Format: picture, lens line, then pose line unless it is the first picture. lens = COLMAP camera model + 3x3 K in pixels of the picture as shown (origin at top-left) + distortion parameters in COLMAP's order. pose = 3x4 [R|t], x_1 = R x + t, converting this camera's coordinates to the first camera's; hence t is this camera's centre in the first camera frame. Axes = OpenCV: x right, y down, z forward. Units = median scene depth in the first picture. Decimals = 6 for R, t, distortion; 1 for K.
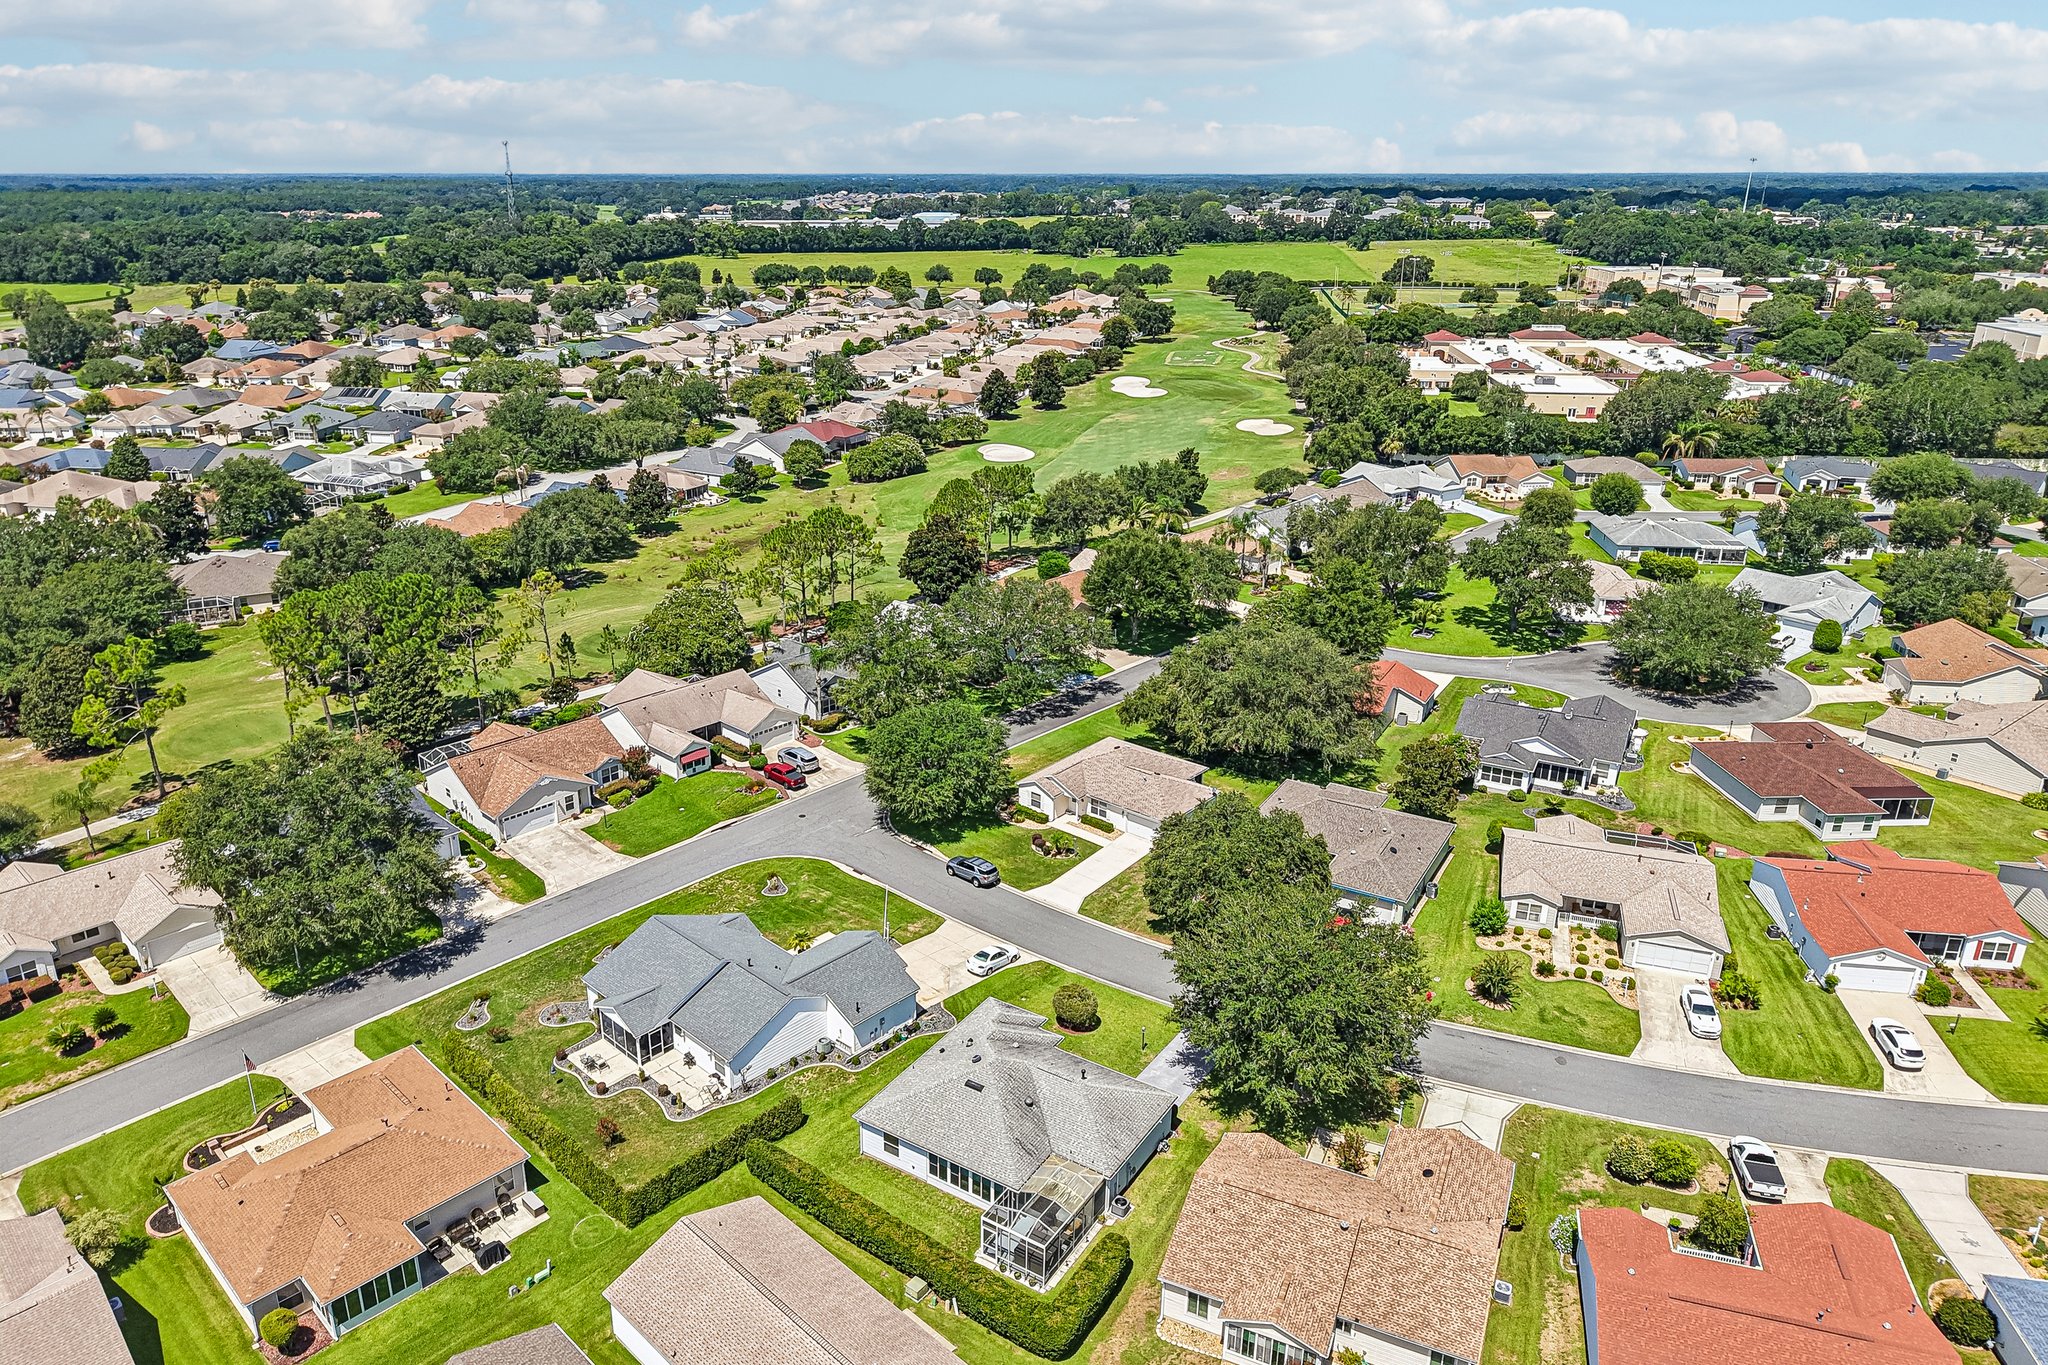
lens RADIAL K [[1386.8, 0, 1014.2], [0, 1386.8, 645.7], [0, 0, 1]] dist [0.078680, -0.137672]
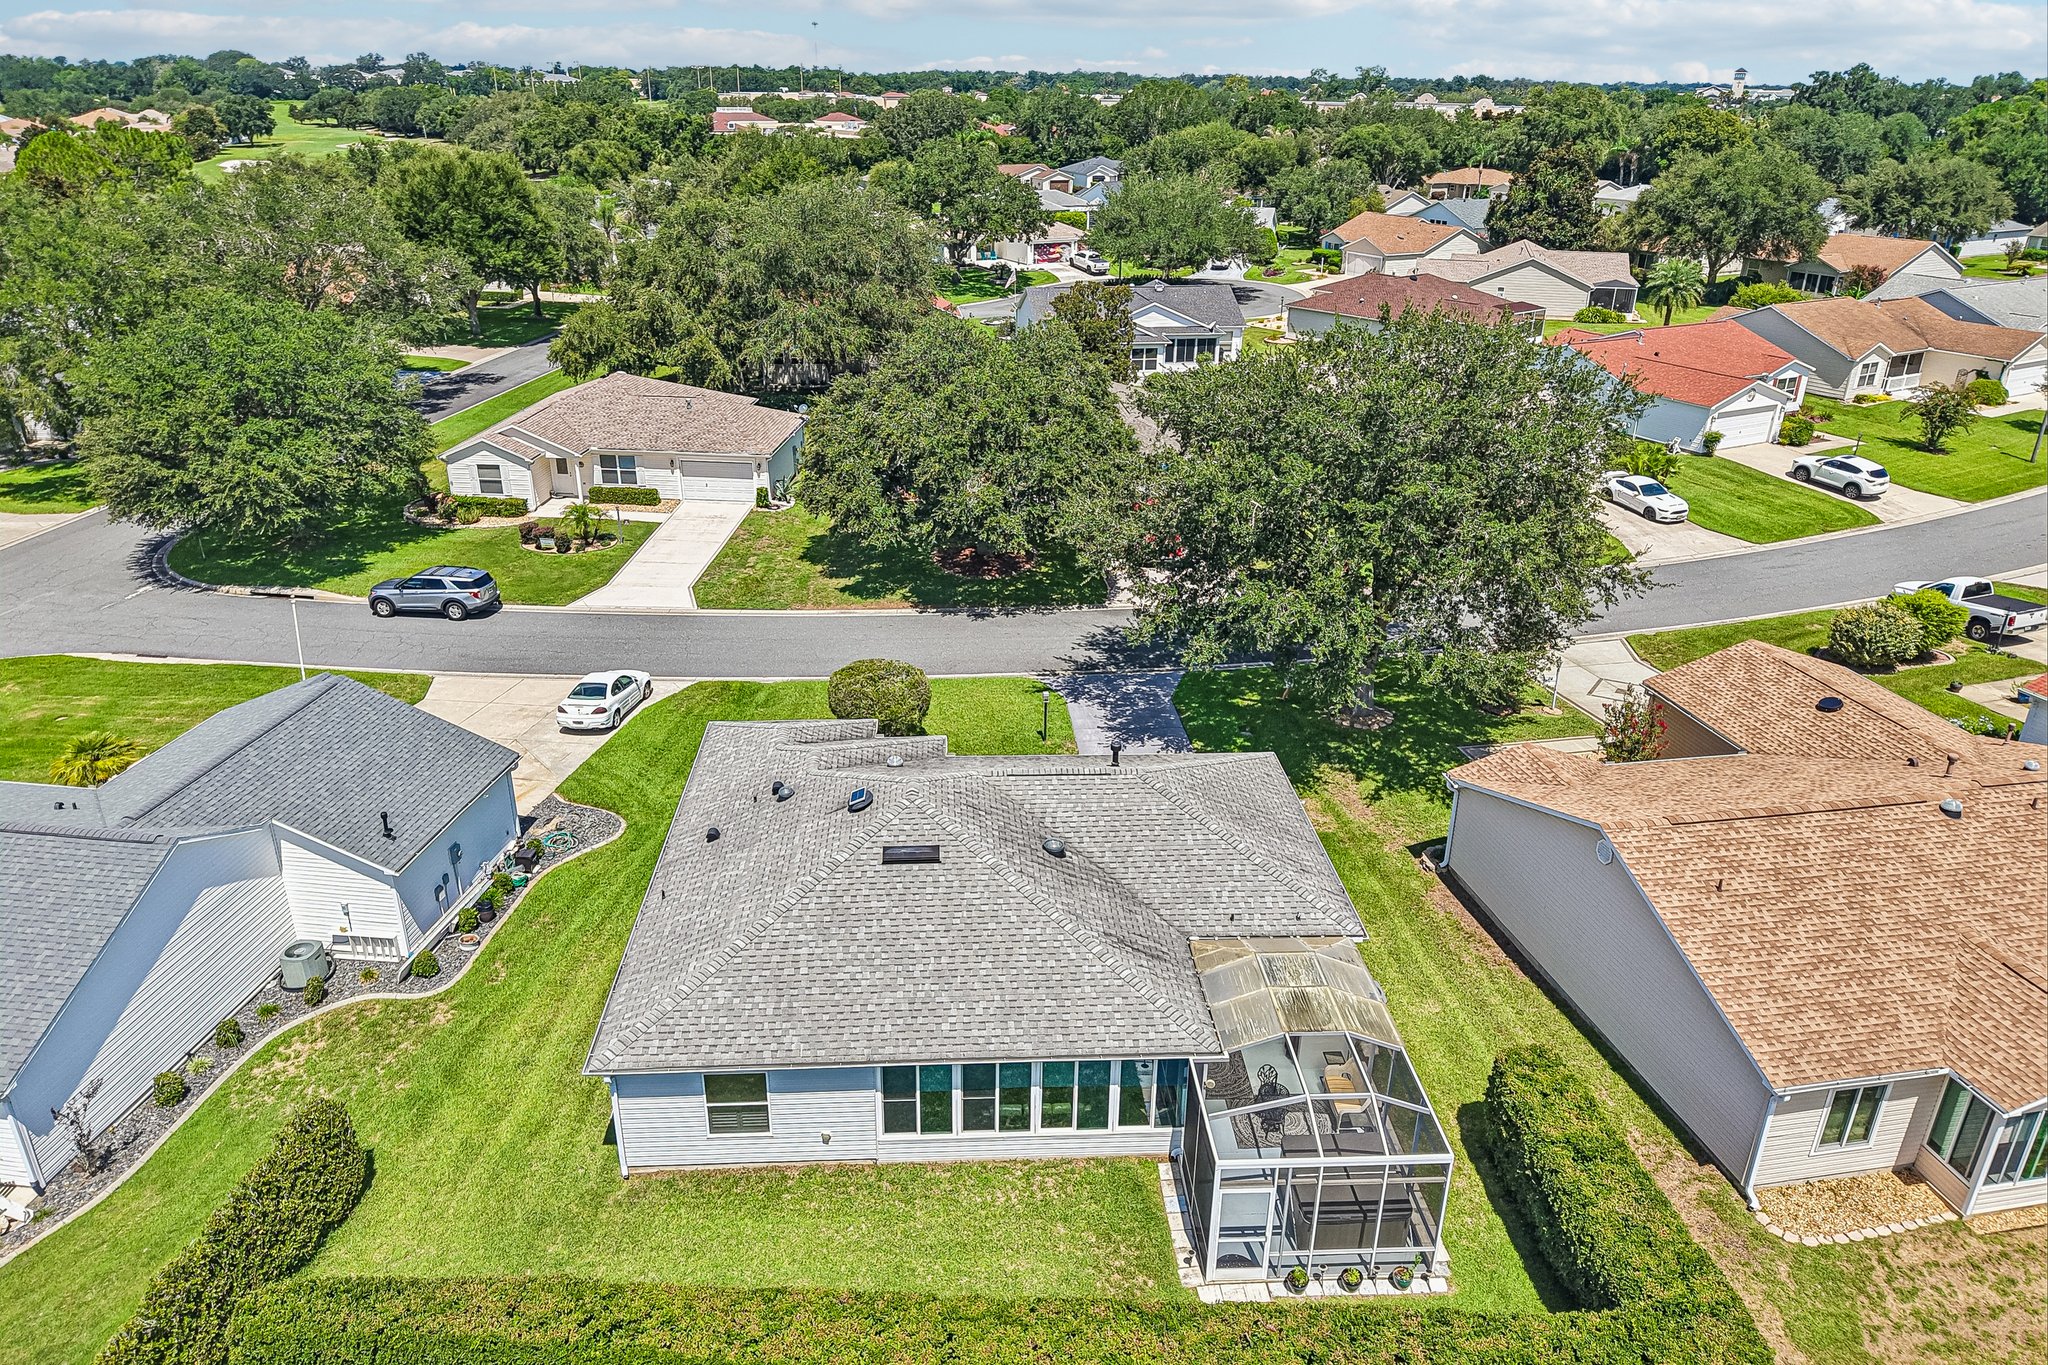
lens RADIAL K [[1342.7, 0, 1013.9], [0, 1342.7, 690.4], [0, 0, 1]] dist [0.041722, -0.041628]
pose [[0.807036, -0.232998, 0.542590, -0.121082], [0.186727, 0.972409, 0.139837, 0.156836], [-0.560201, -0.011538, 0.828276, 0.476211]]
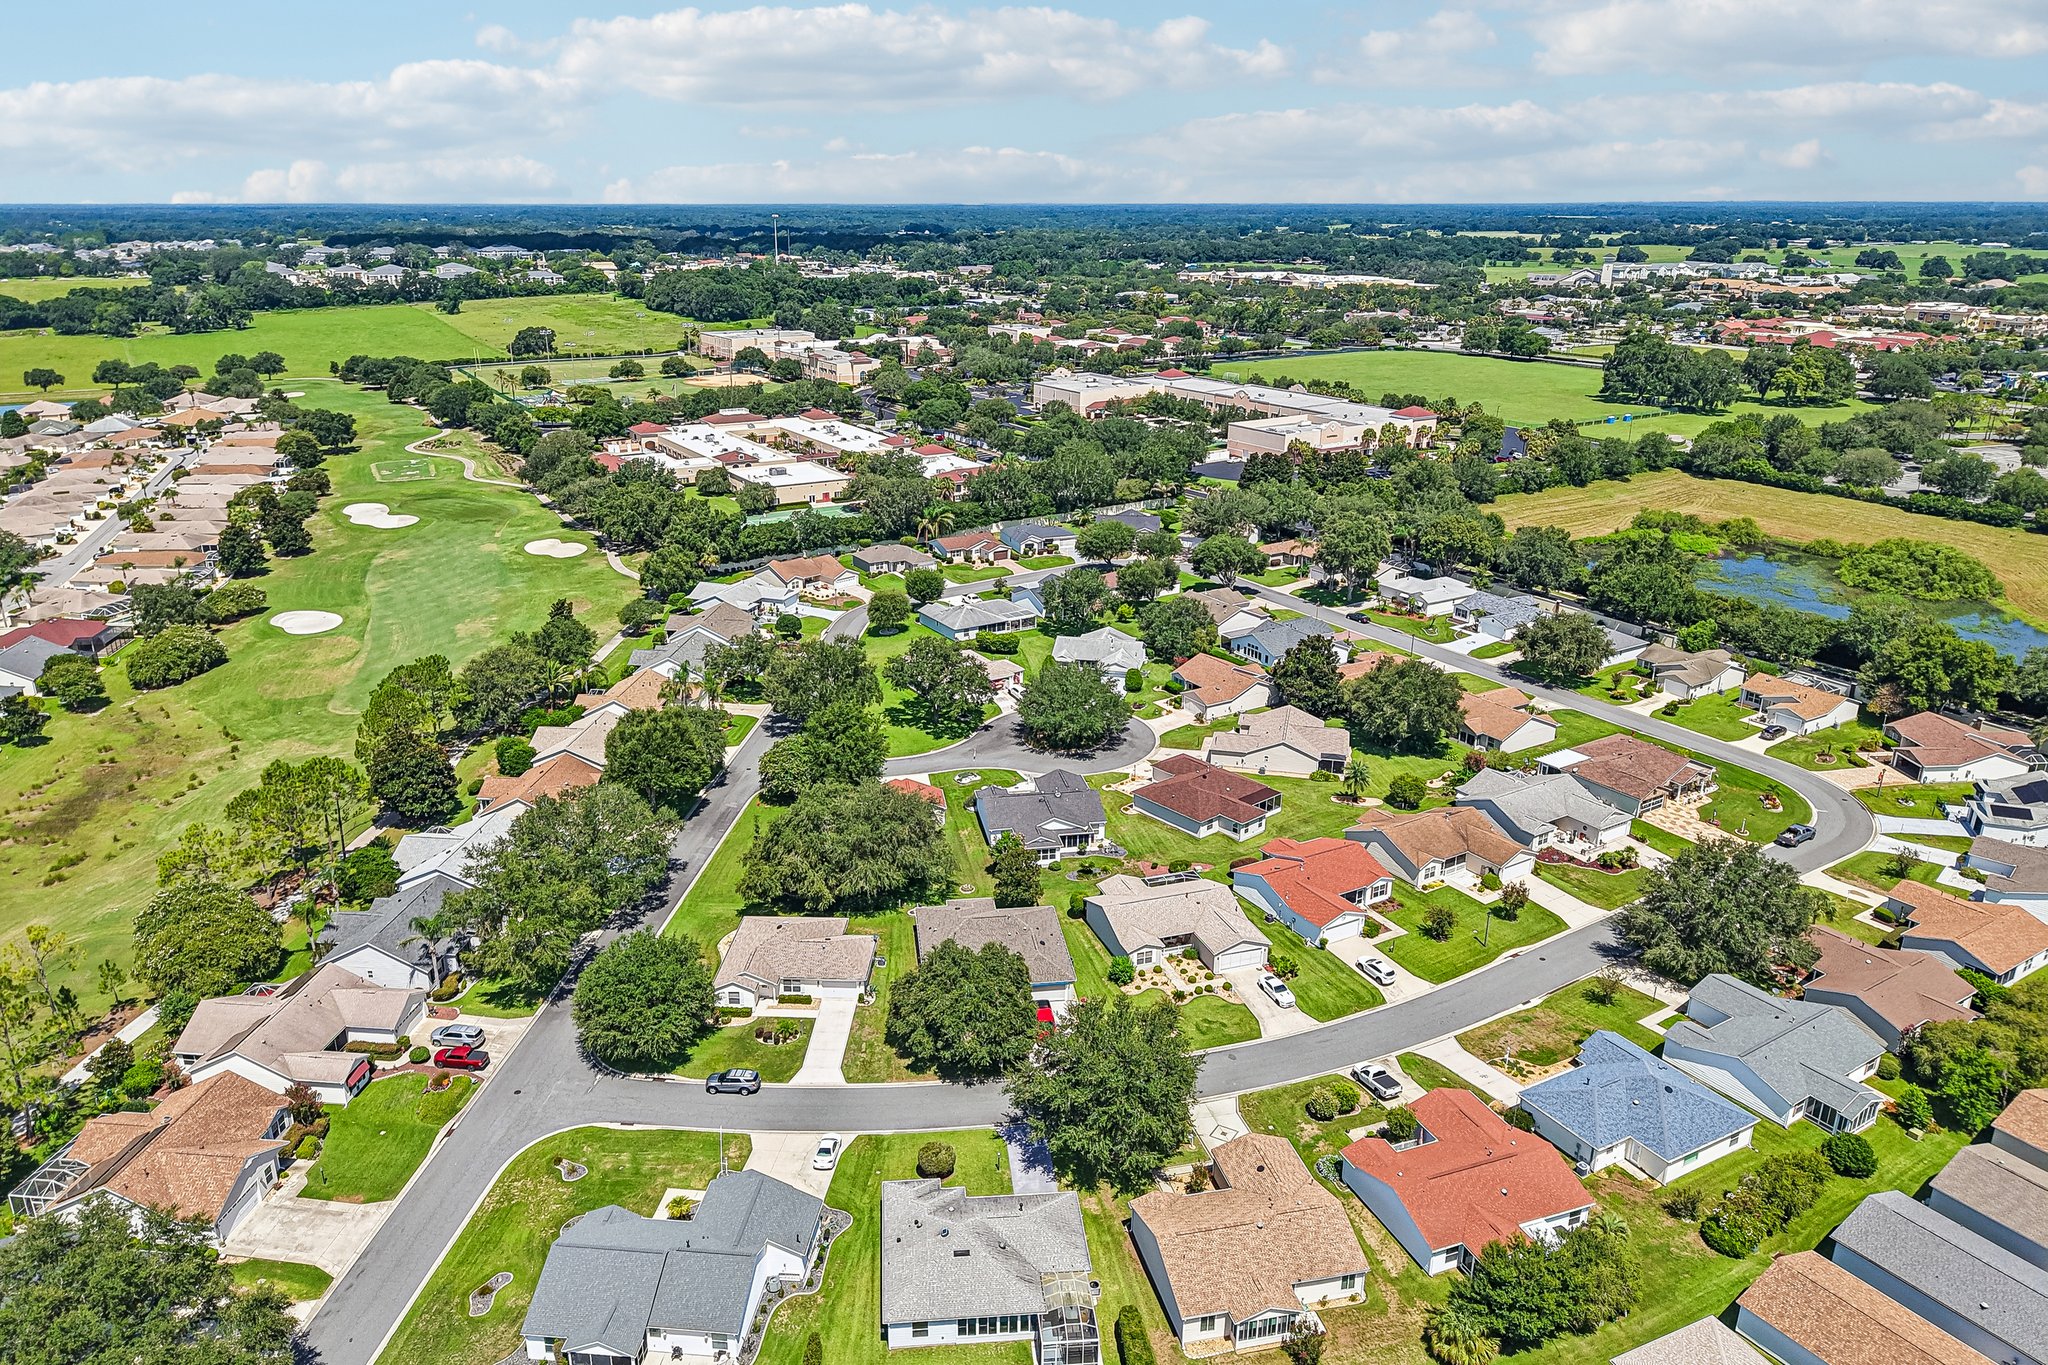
lens RADIAL K [[1386.8, 0, 1014.2], [0, 1386.8, 645.7], [0, 0, 1]] dist [0.078680, -0.137672]
pose [[0.781688, -0.188949, 0.594358, -0.423801], [0.194645, 0.979312, 0.055335, -0.183621], [-0.592517, 0.072434, 0.802294, -0.044264]]
